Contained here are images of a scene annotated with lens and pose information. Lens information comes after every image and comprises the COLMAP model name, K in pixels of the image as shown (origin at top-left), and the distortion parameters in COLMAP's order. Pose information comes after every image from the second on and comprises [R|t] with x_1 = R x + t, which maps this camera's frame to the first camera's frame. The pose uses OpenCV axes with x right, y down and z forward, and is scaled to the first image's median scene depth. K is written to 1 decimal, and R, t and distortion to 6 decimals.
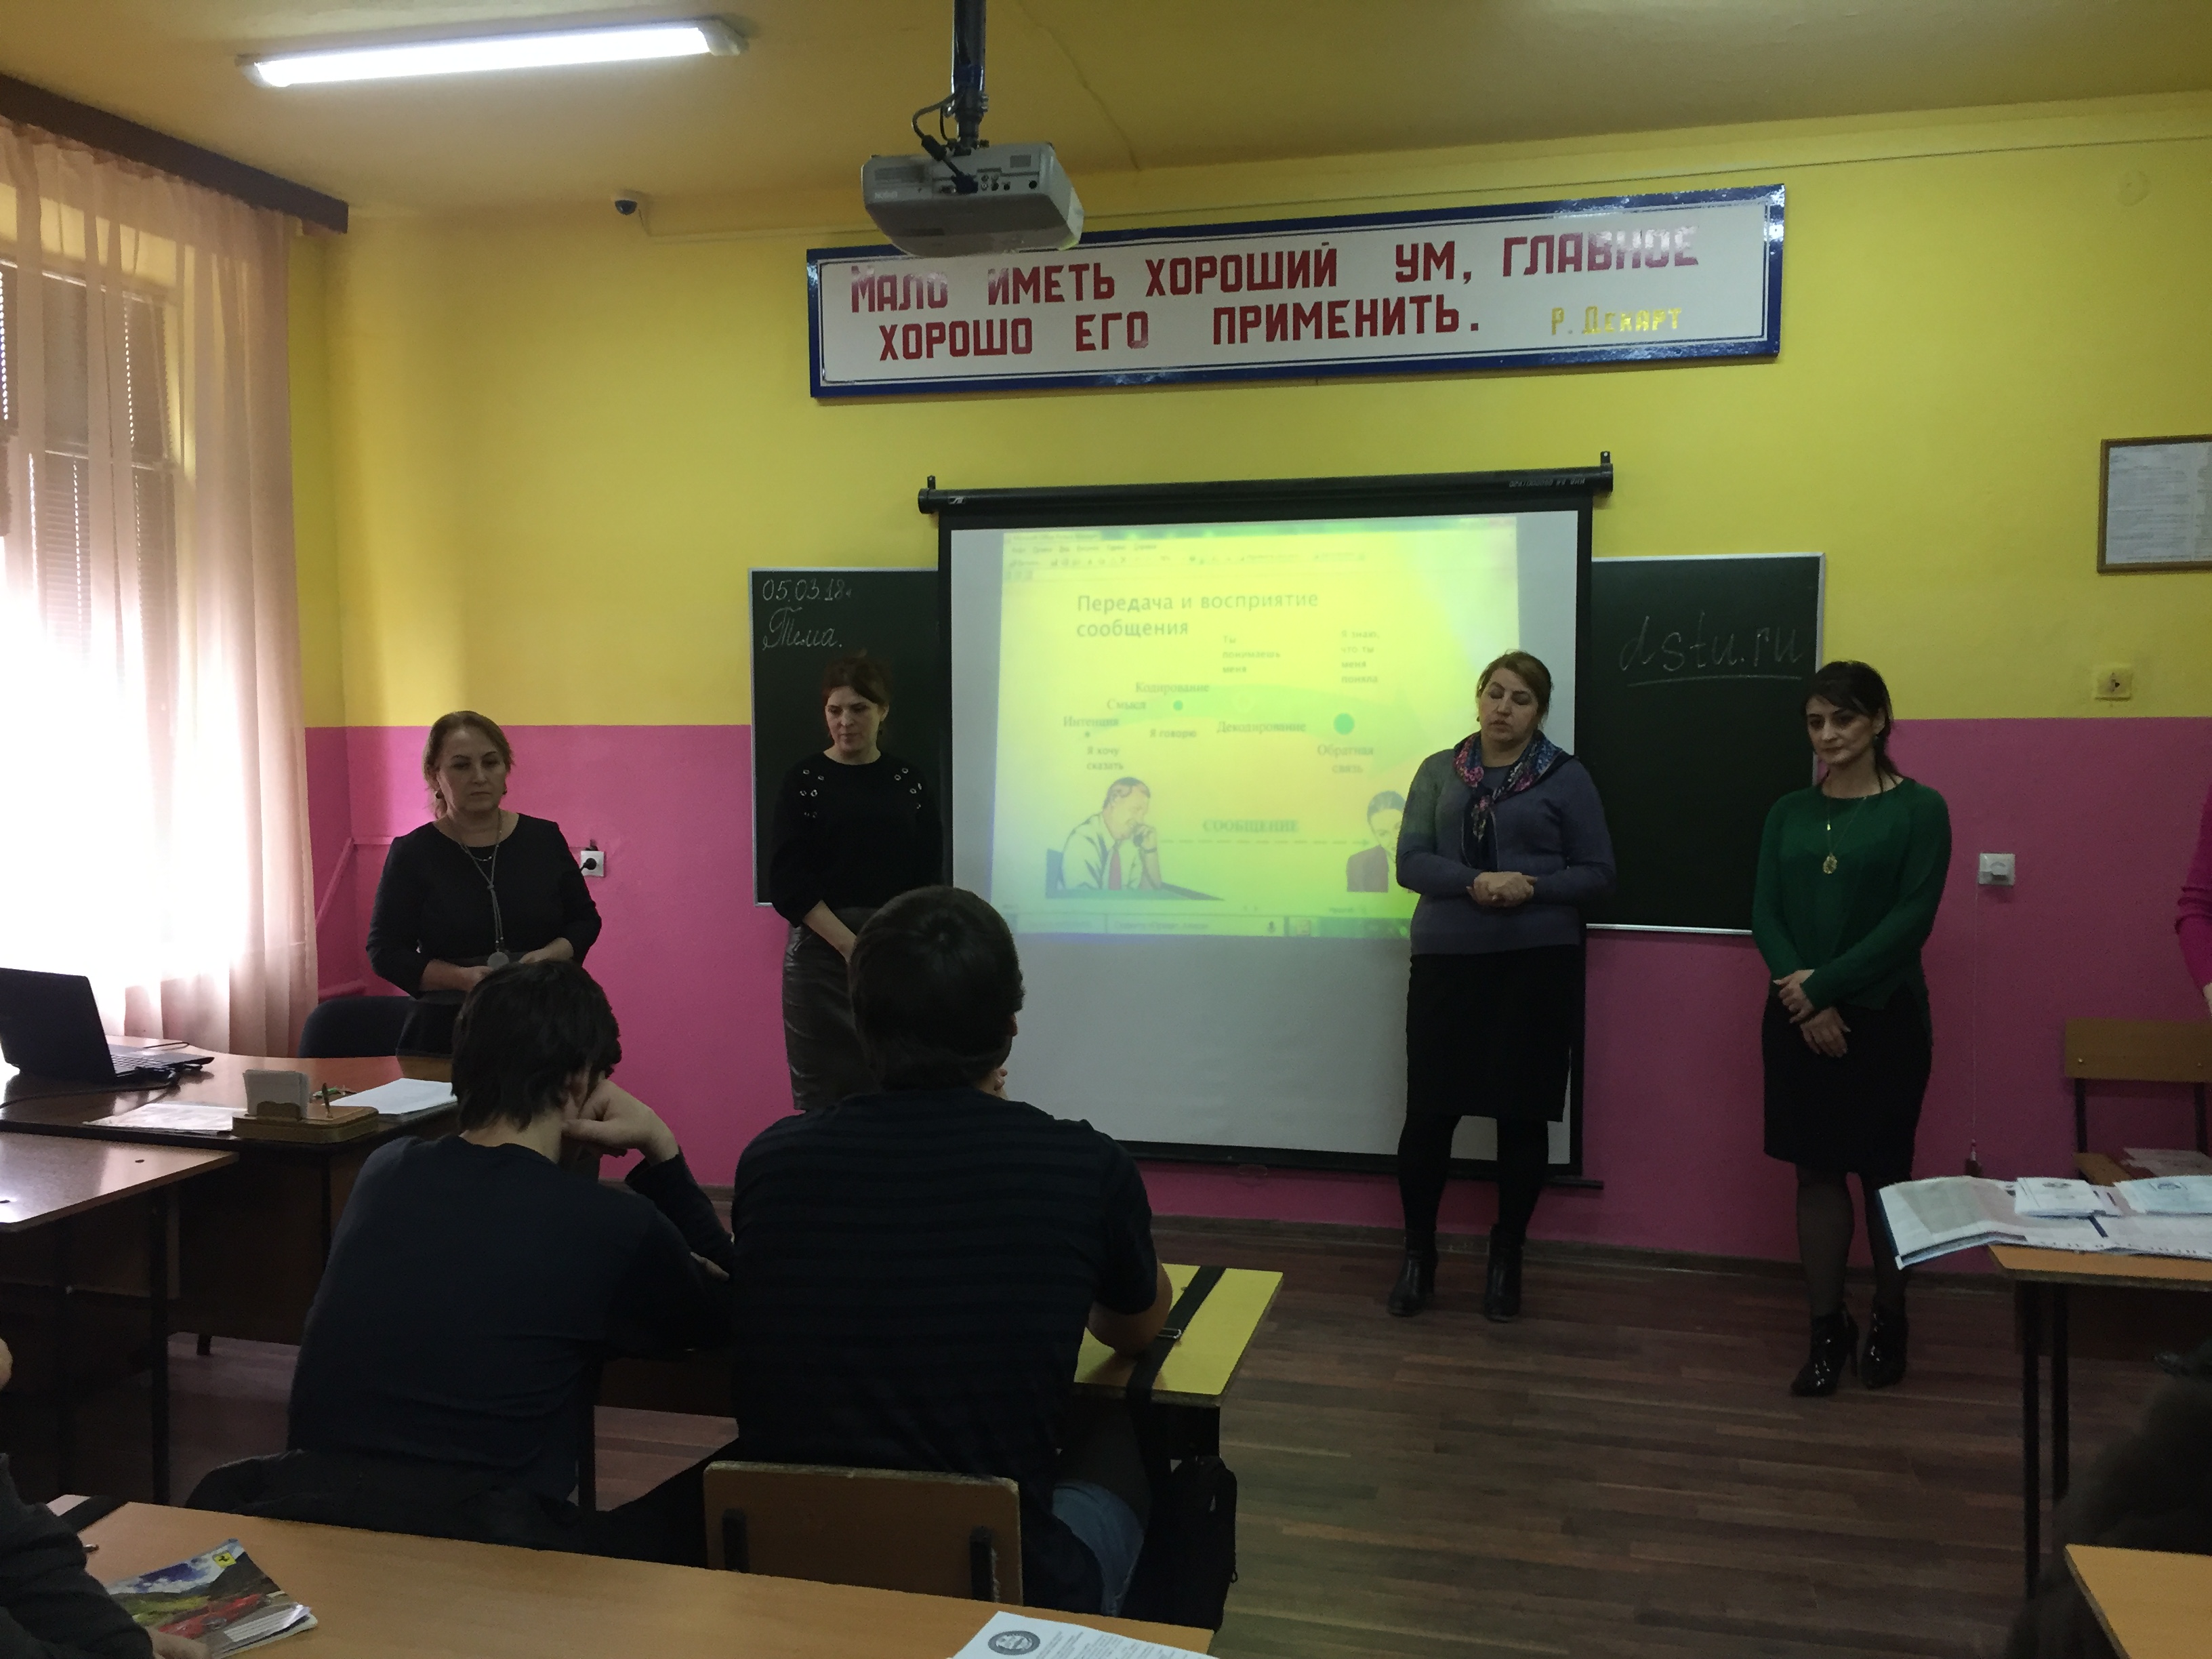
lens RADIAL K [[1879.9, 0, 1107.2], [0, 1879.9, 834.4], [0, 0, 1]] dist [0.041440, 0.001991]
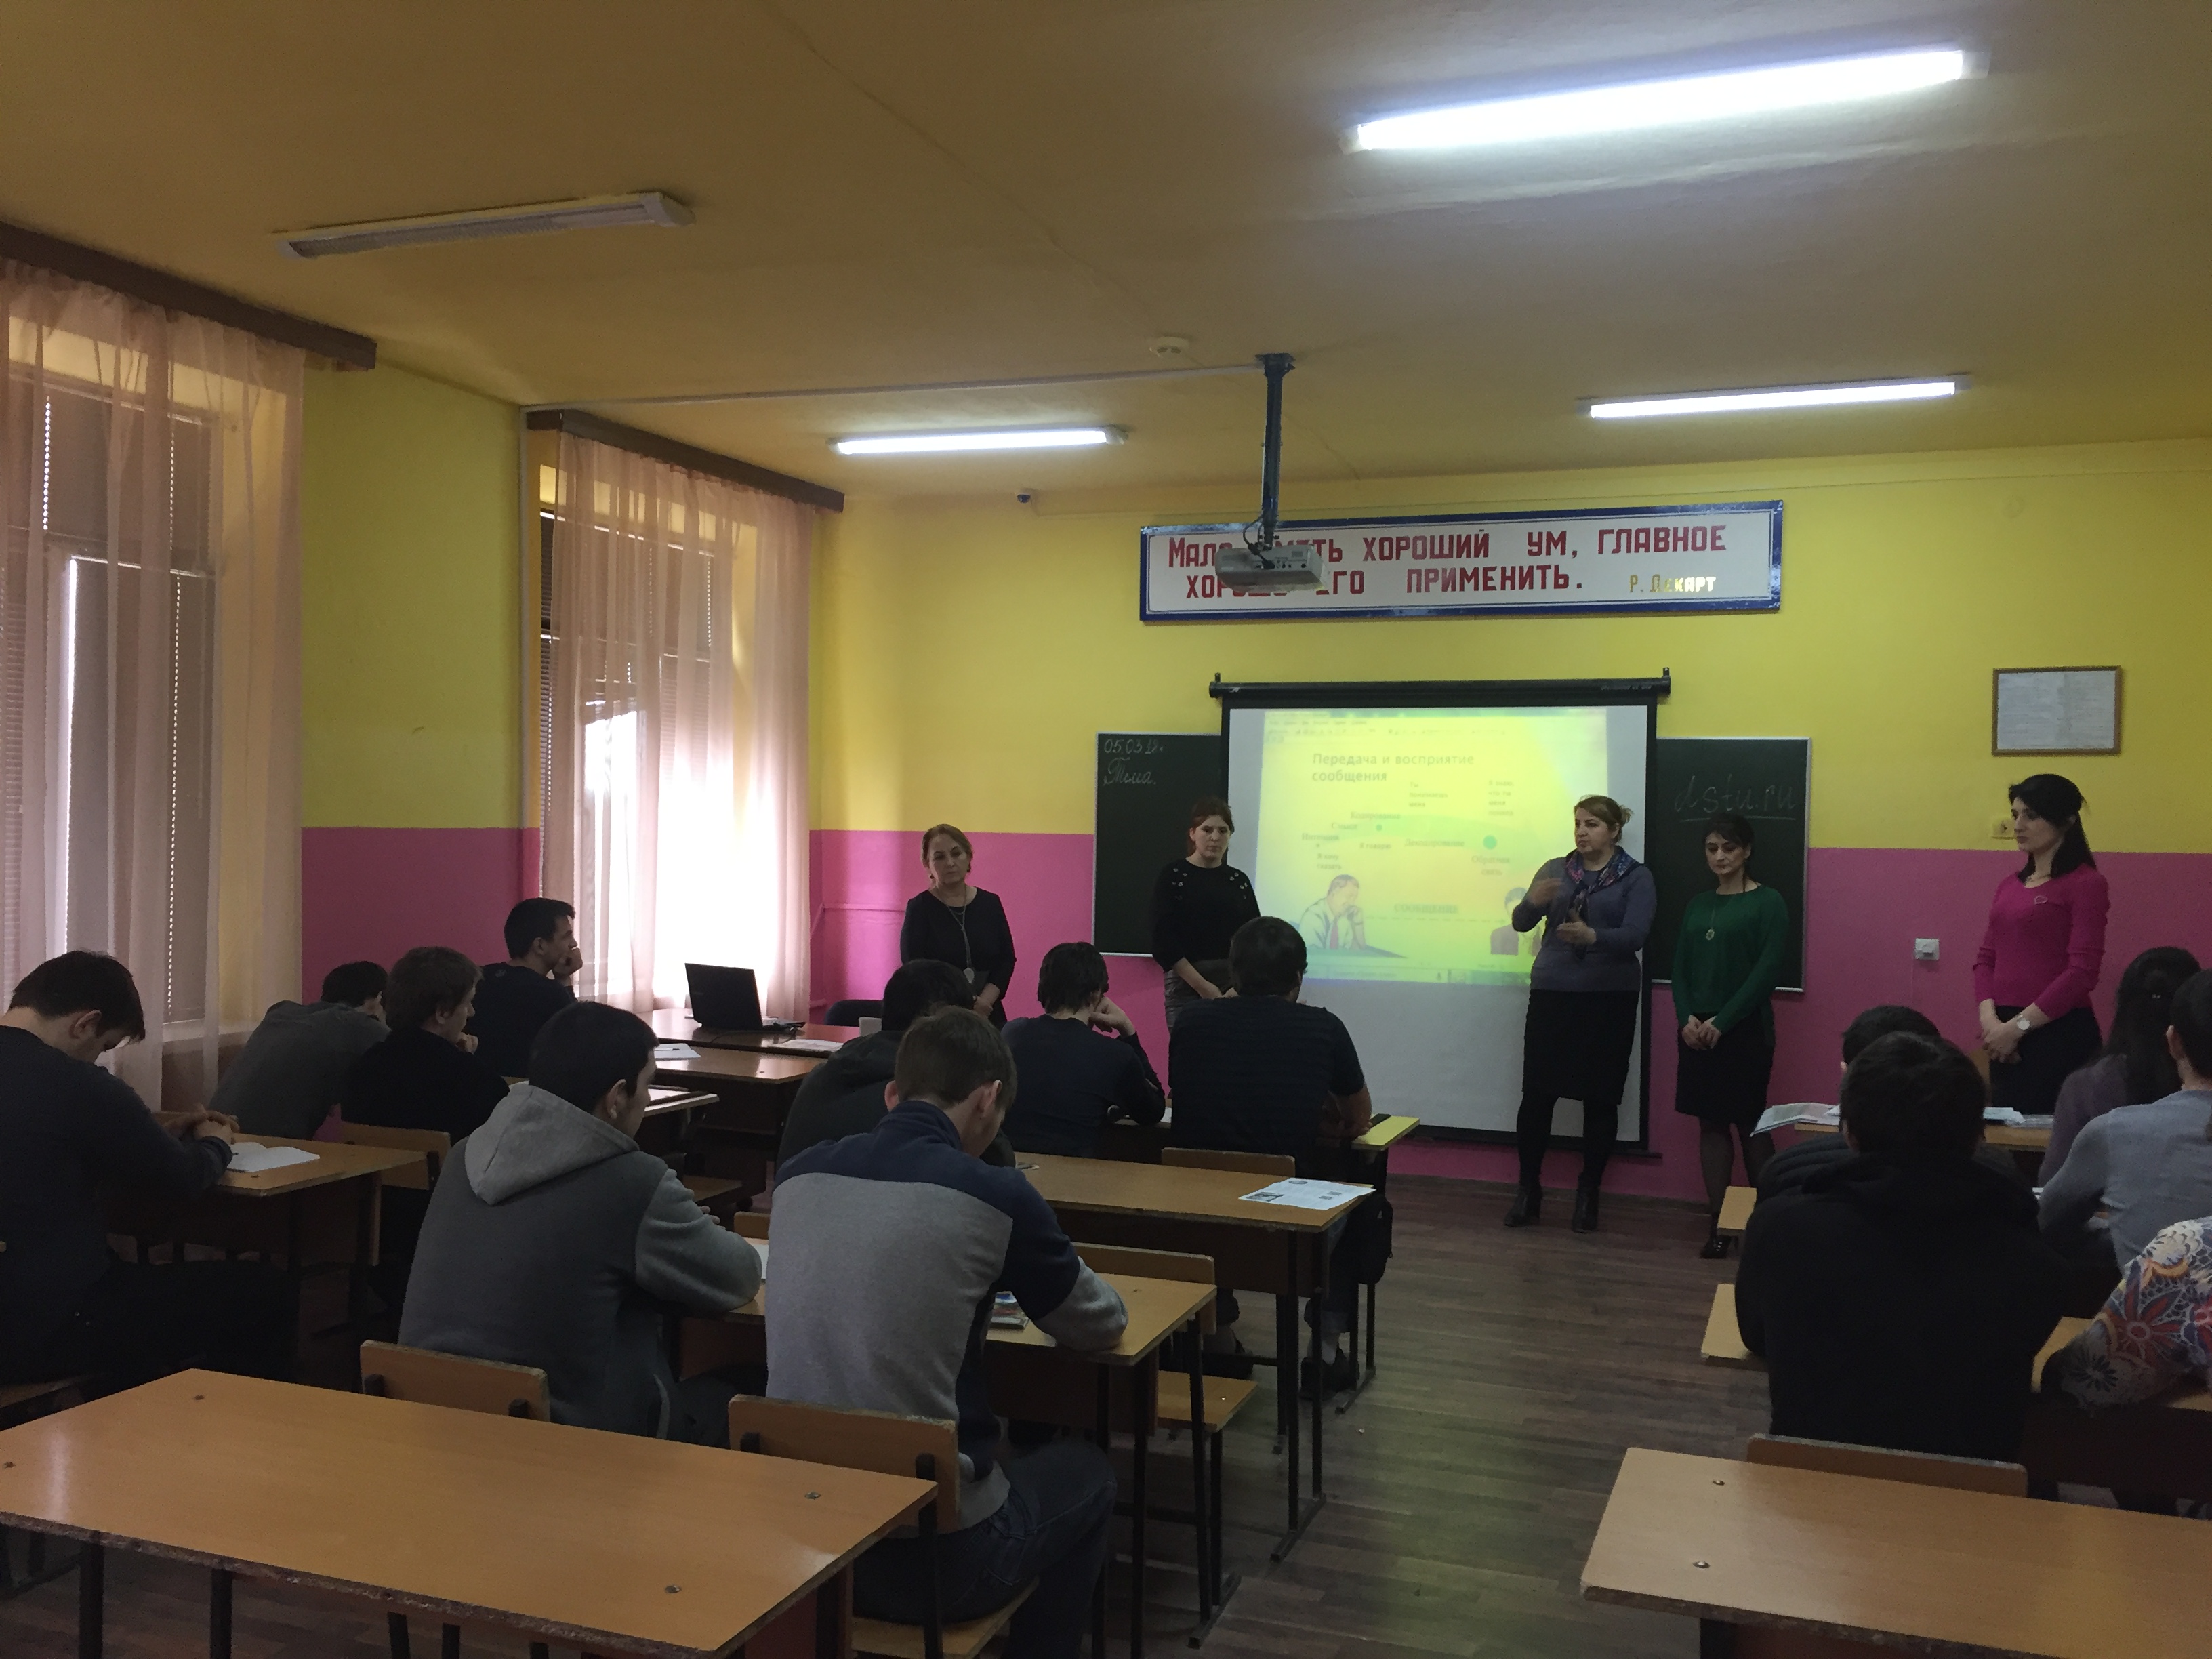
lens RADIAL K [[1879.9, 0, 1102.4], [0, 1879.9, 833.4], [0, 0, 1]] dist [0.041440, 0.001991]
pose [[0.992997, 0.021427, -0.116180, -0.007354], [-0.028140, 0.998008, -0.056457, 0.028489], [0.114739, 0.059331, 0.991622, -0.539694]]
